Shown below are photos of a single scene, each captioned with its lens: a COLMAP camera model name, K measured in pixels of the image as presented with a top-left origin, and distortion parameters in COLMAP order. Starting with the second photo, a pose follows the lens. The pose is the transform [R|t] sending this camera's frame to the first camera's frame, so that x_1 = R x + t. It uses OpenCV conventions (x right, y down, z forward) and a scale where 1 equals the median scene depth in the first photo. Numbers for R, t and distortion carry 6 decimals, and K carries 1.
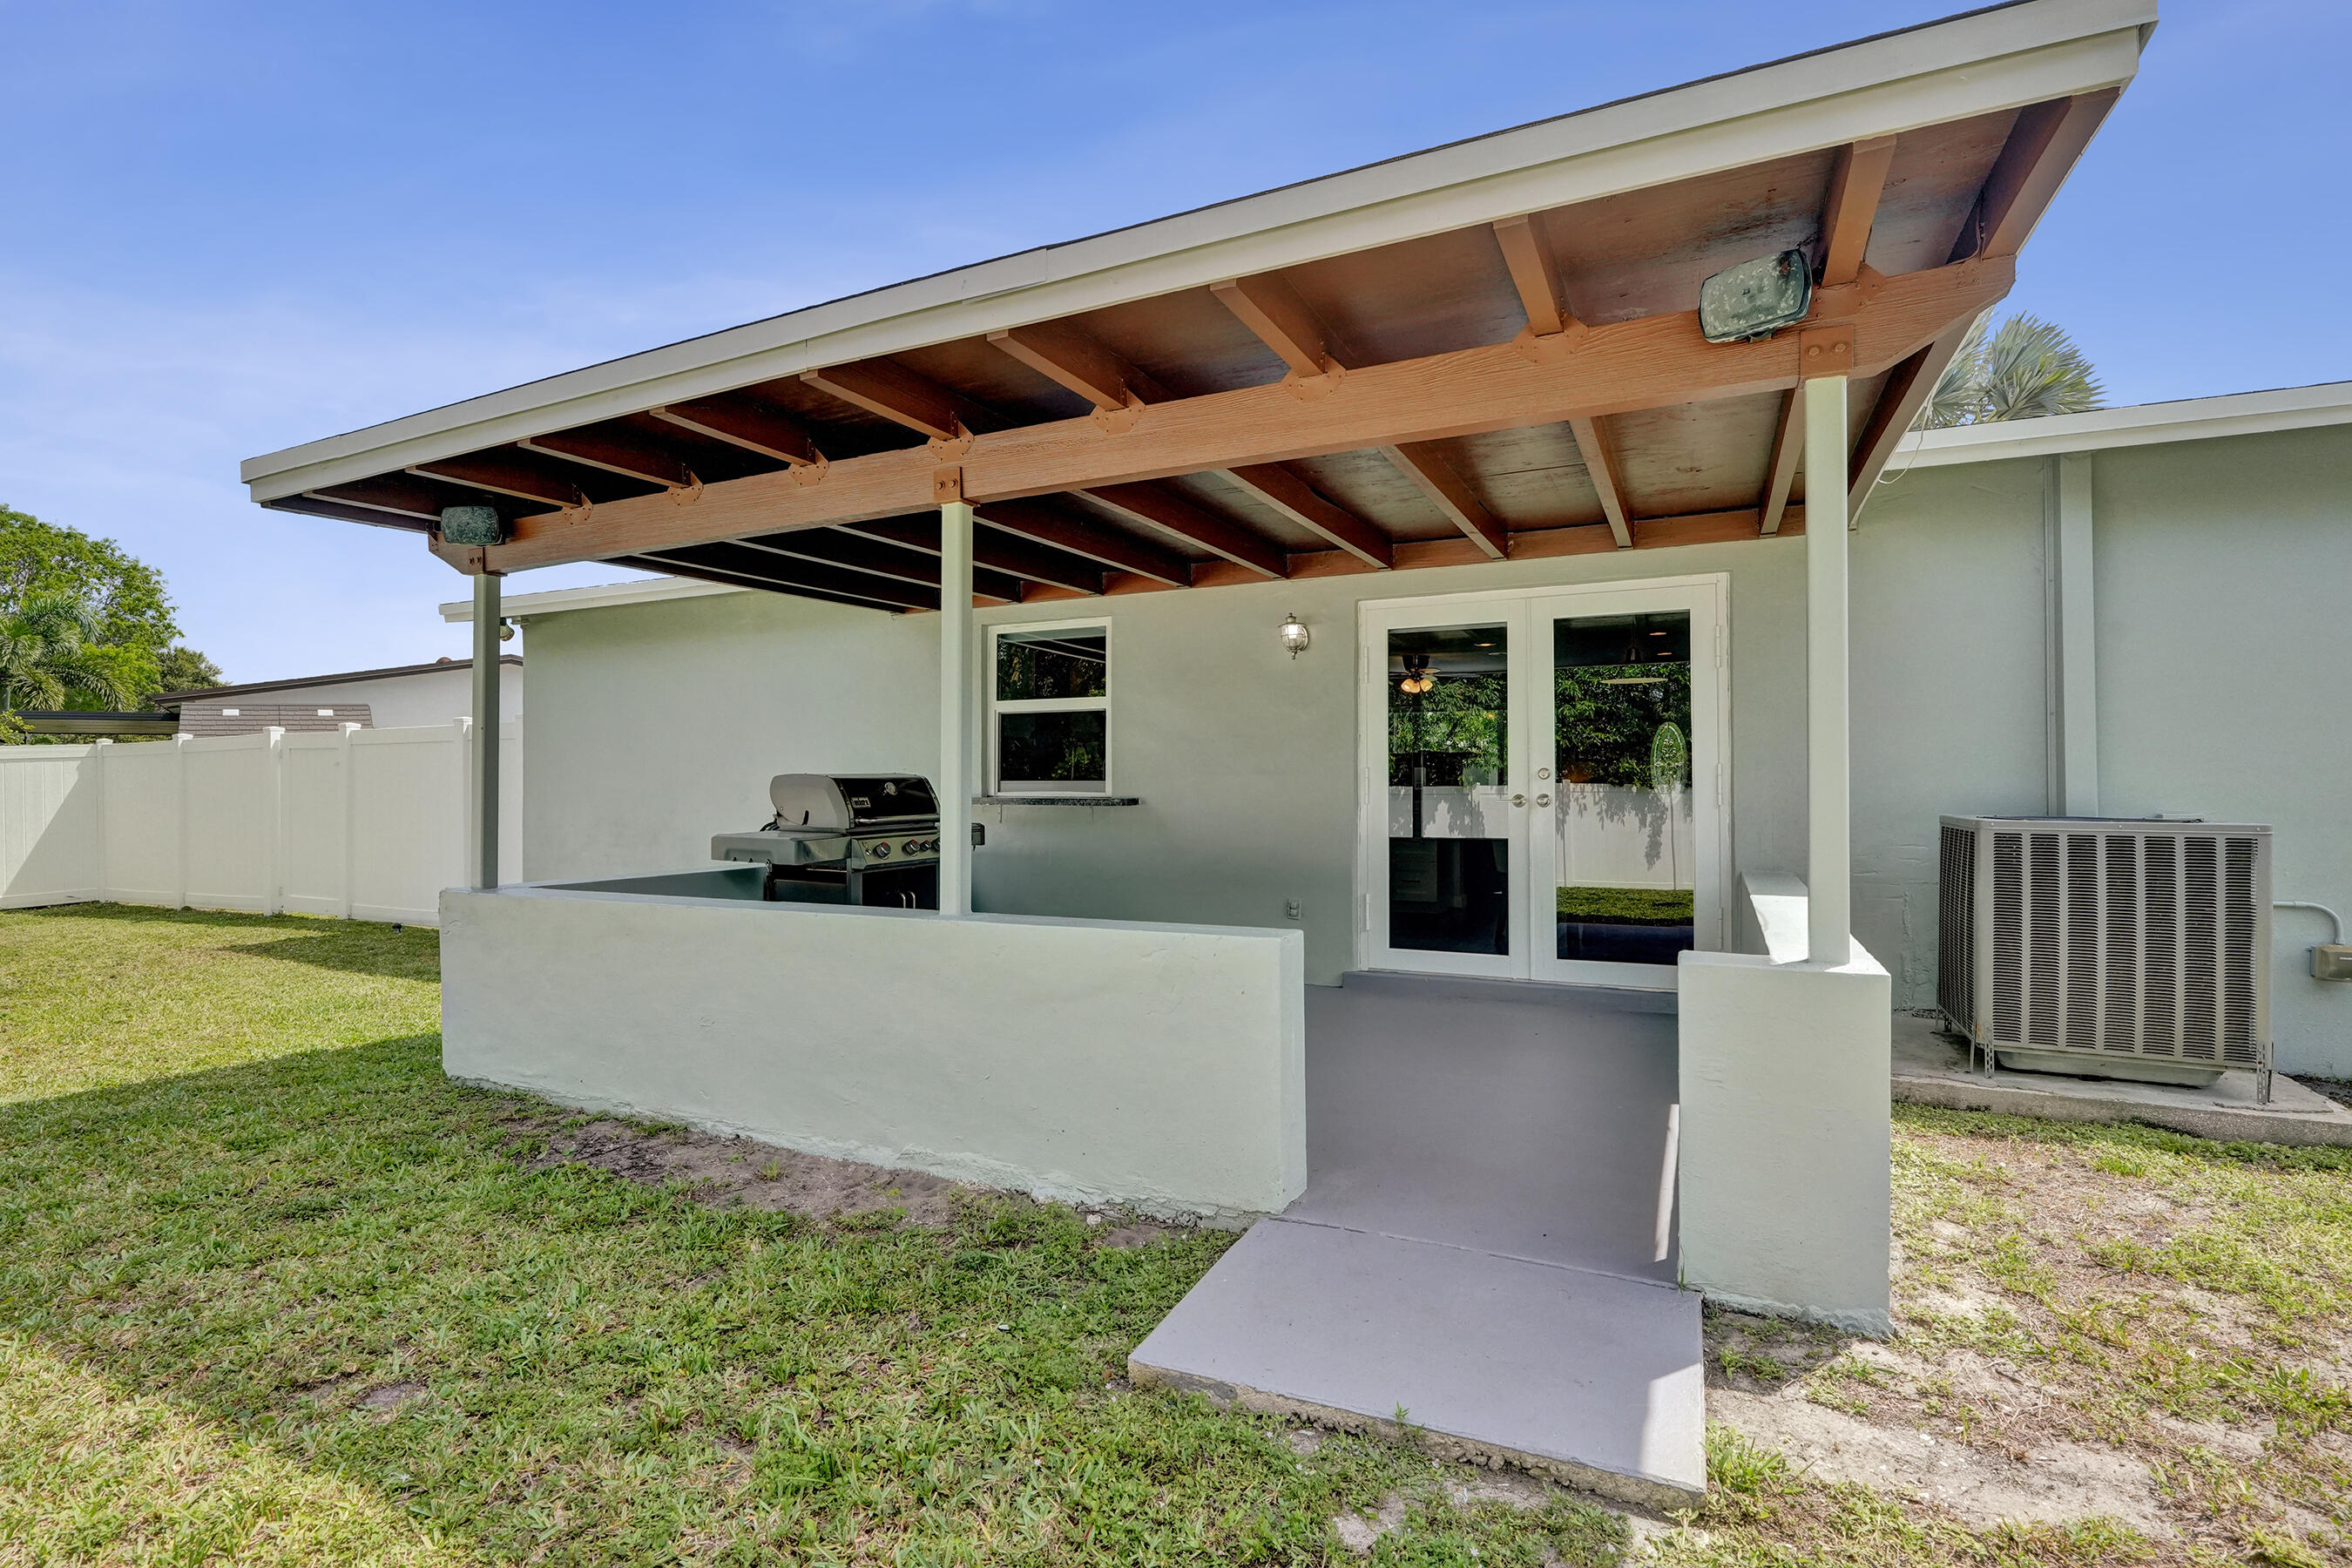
lens RADIAL K [[1091.8, 0, 1171.6], [0, 1091.8, 774.0], [0, 0, 1]] dist [-0.009597, -0.000276]
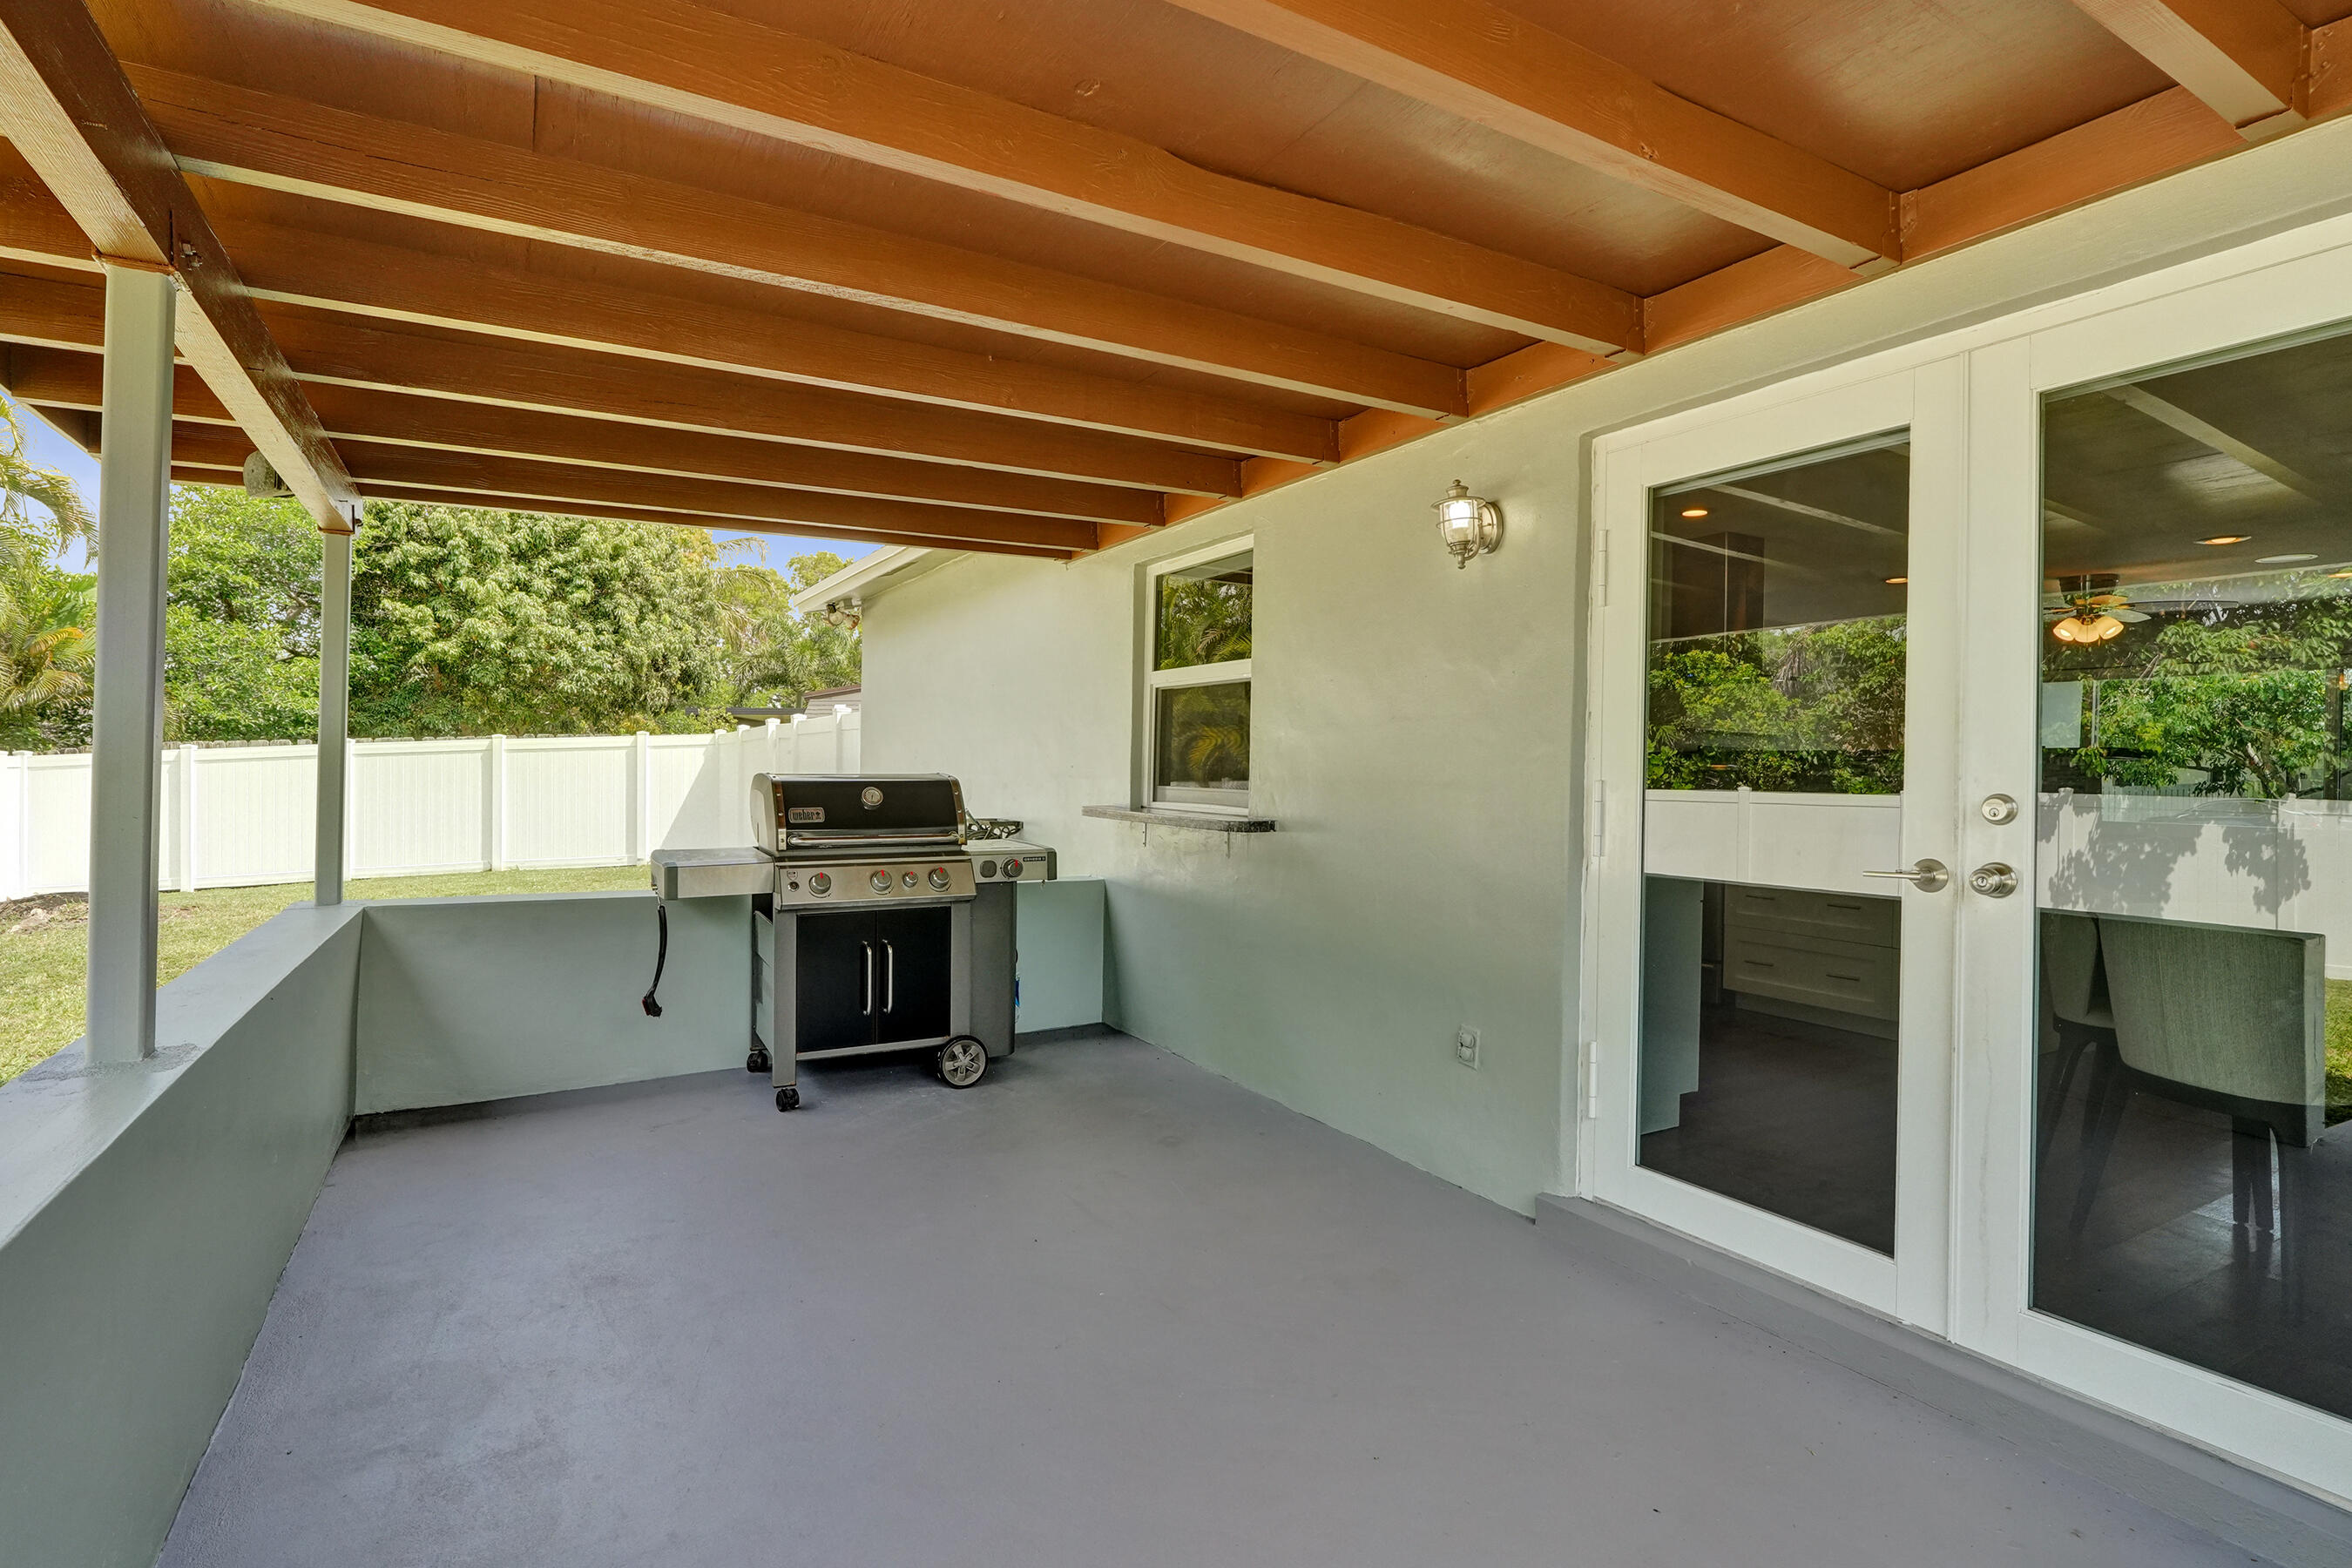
lens RADIAL K [[1119.8, 0, 1159.5], [0, 1119.8, 770.4], [0, 0, 1]] dist [-0.008719, 0.000148]
pose [[0.828194, 0.017624, -0.560164, 0.262674], [-0.014336, 0.999845, 0.010261, -0.011382], [0.560258, -0.000468, 0.828318, 0.428729]]
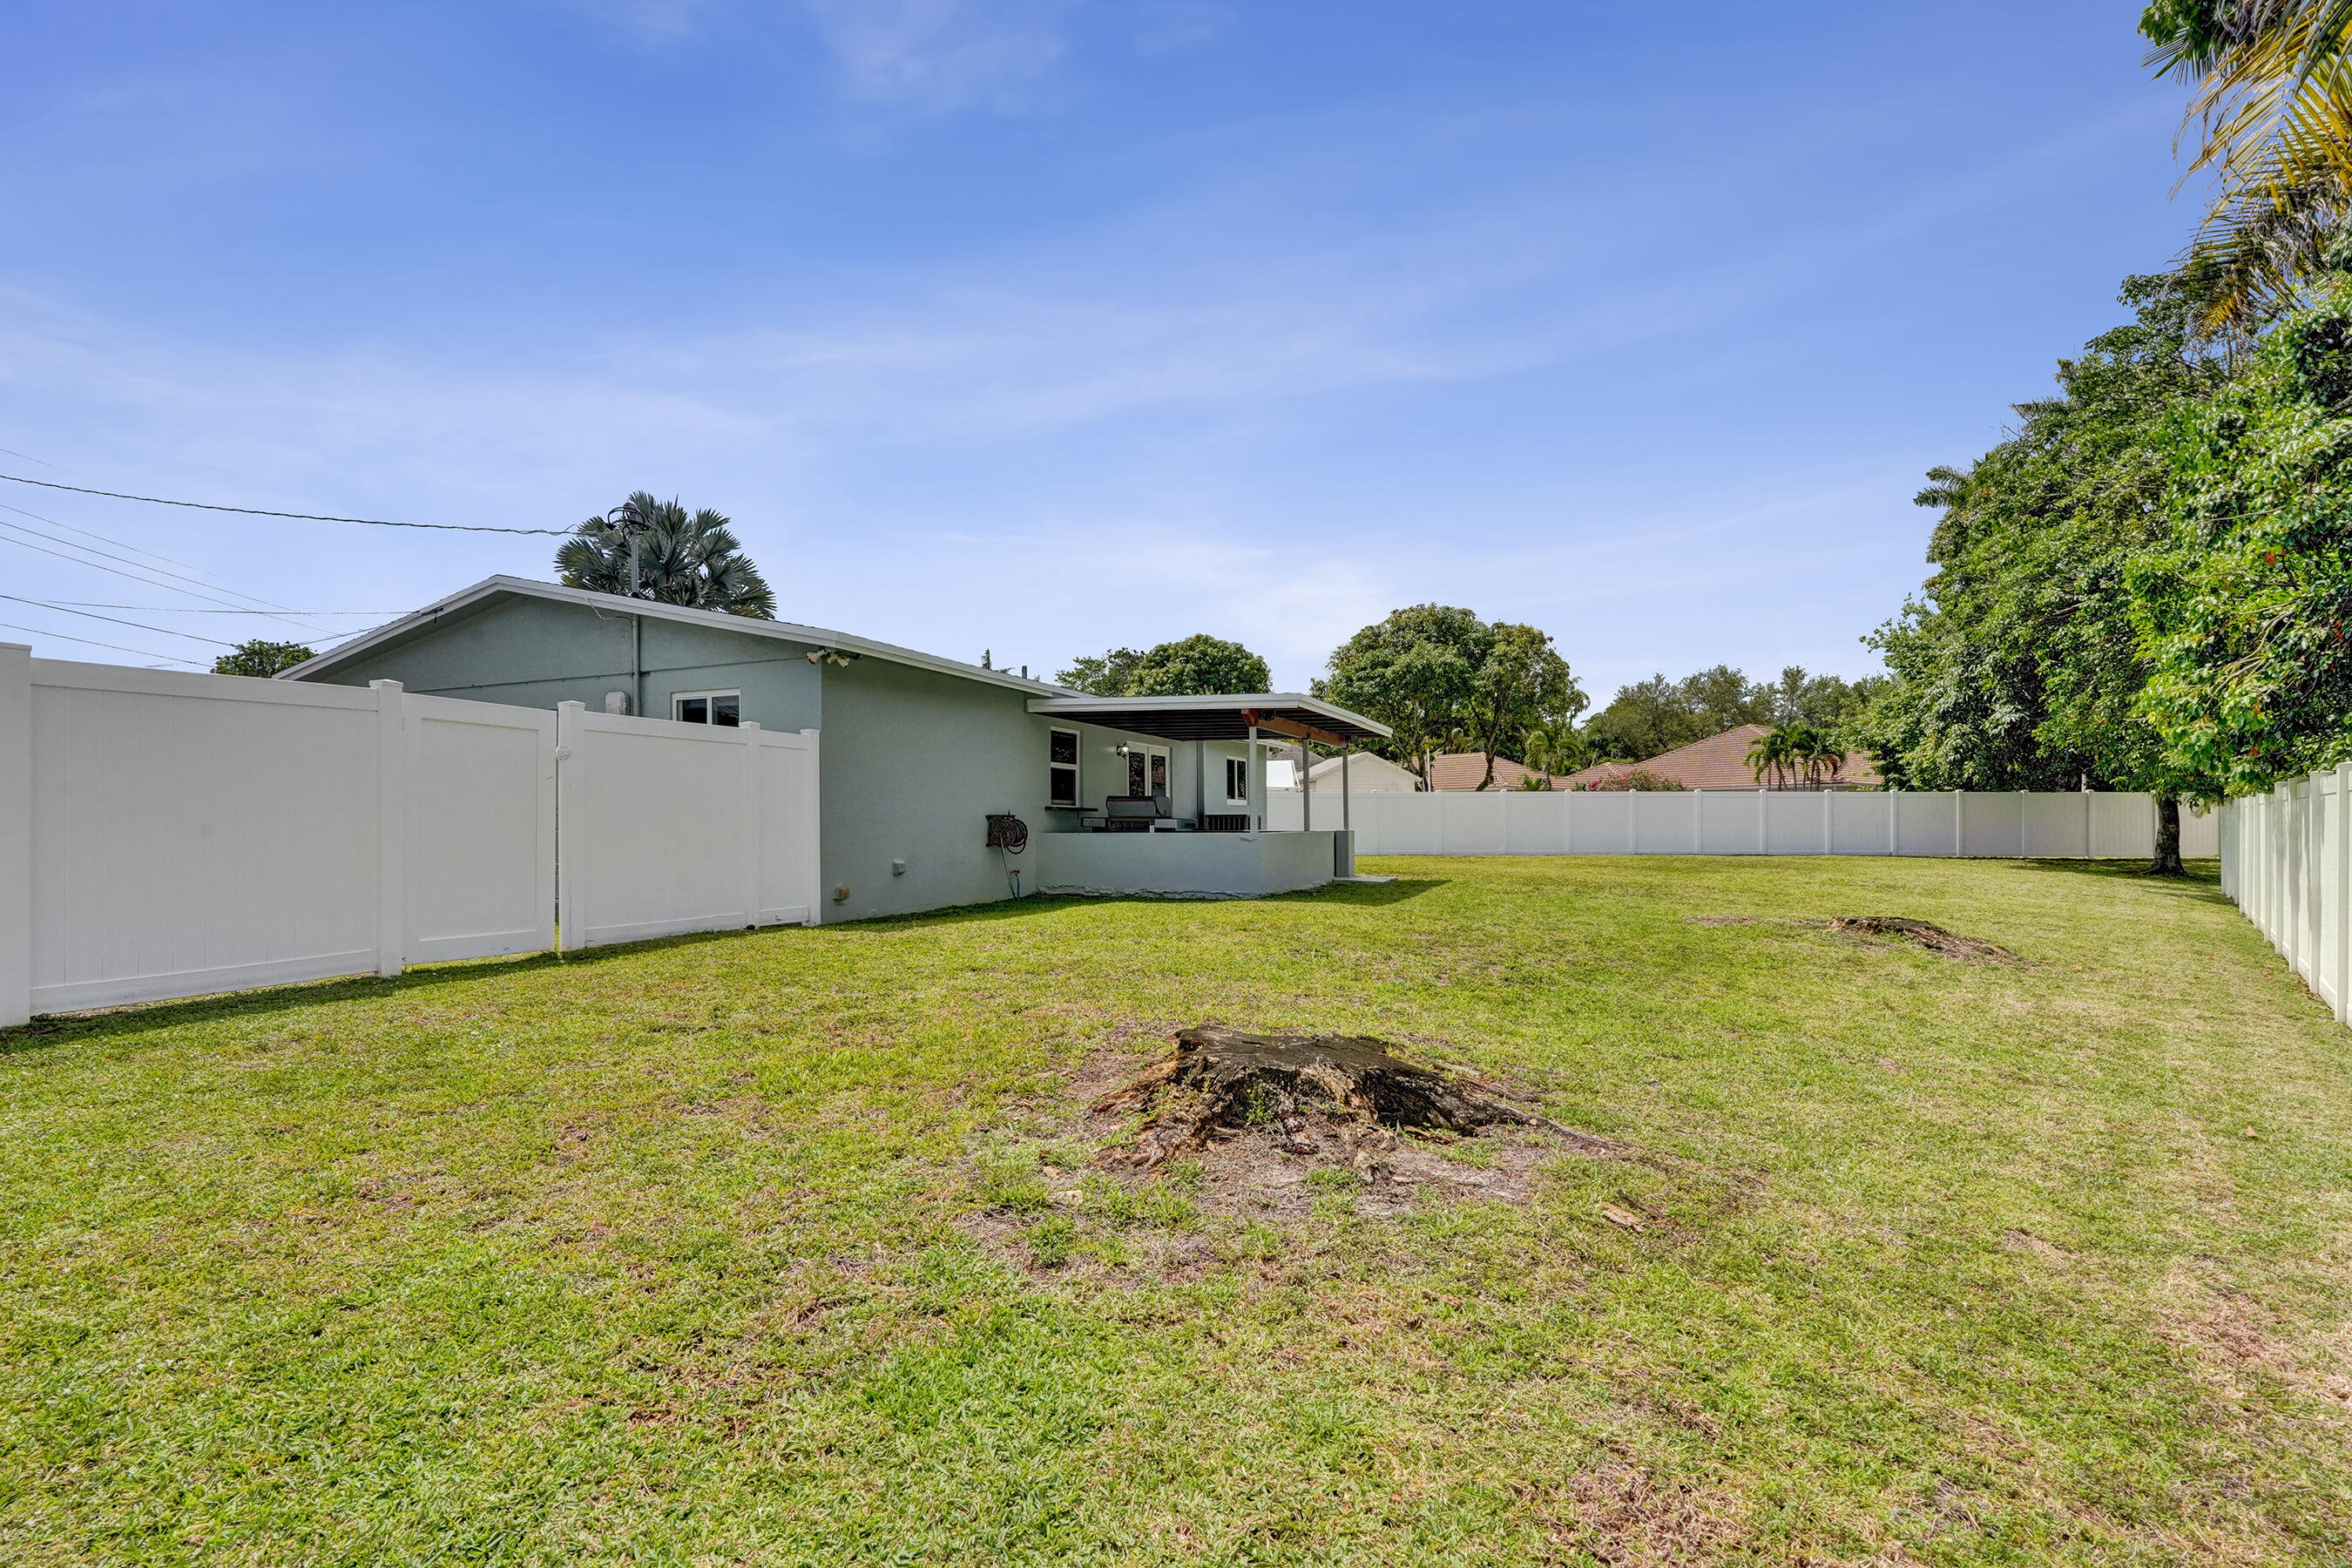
lens RADIAL K [[1102.2, 0, 1182.9], [0, 1102.2, 828.0], [0, 0, 1]] dist [-0.009651, -0.000129]
pose [[-0.077608, 0.003300, 0.996978, -2.427825], [-0.001652, 0.999993, -0.003439, 0.072118], [-0.996983, -0.001914, -0.077602, 0.960475]]
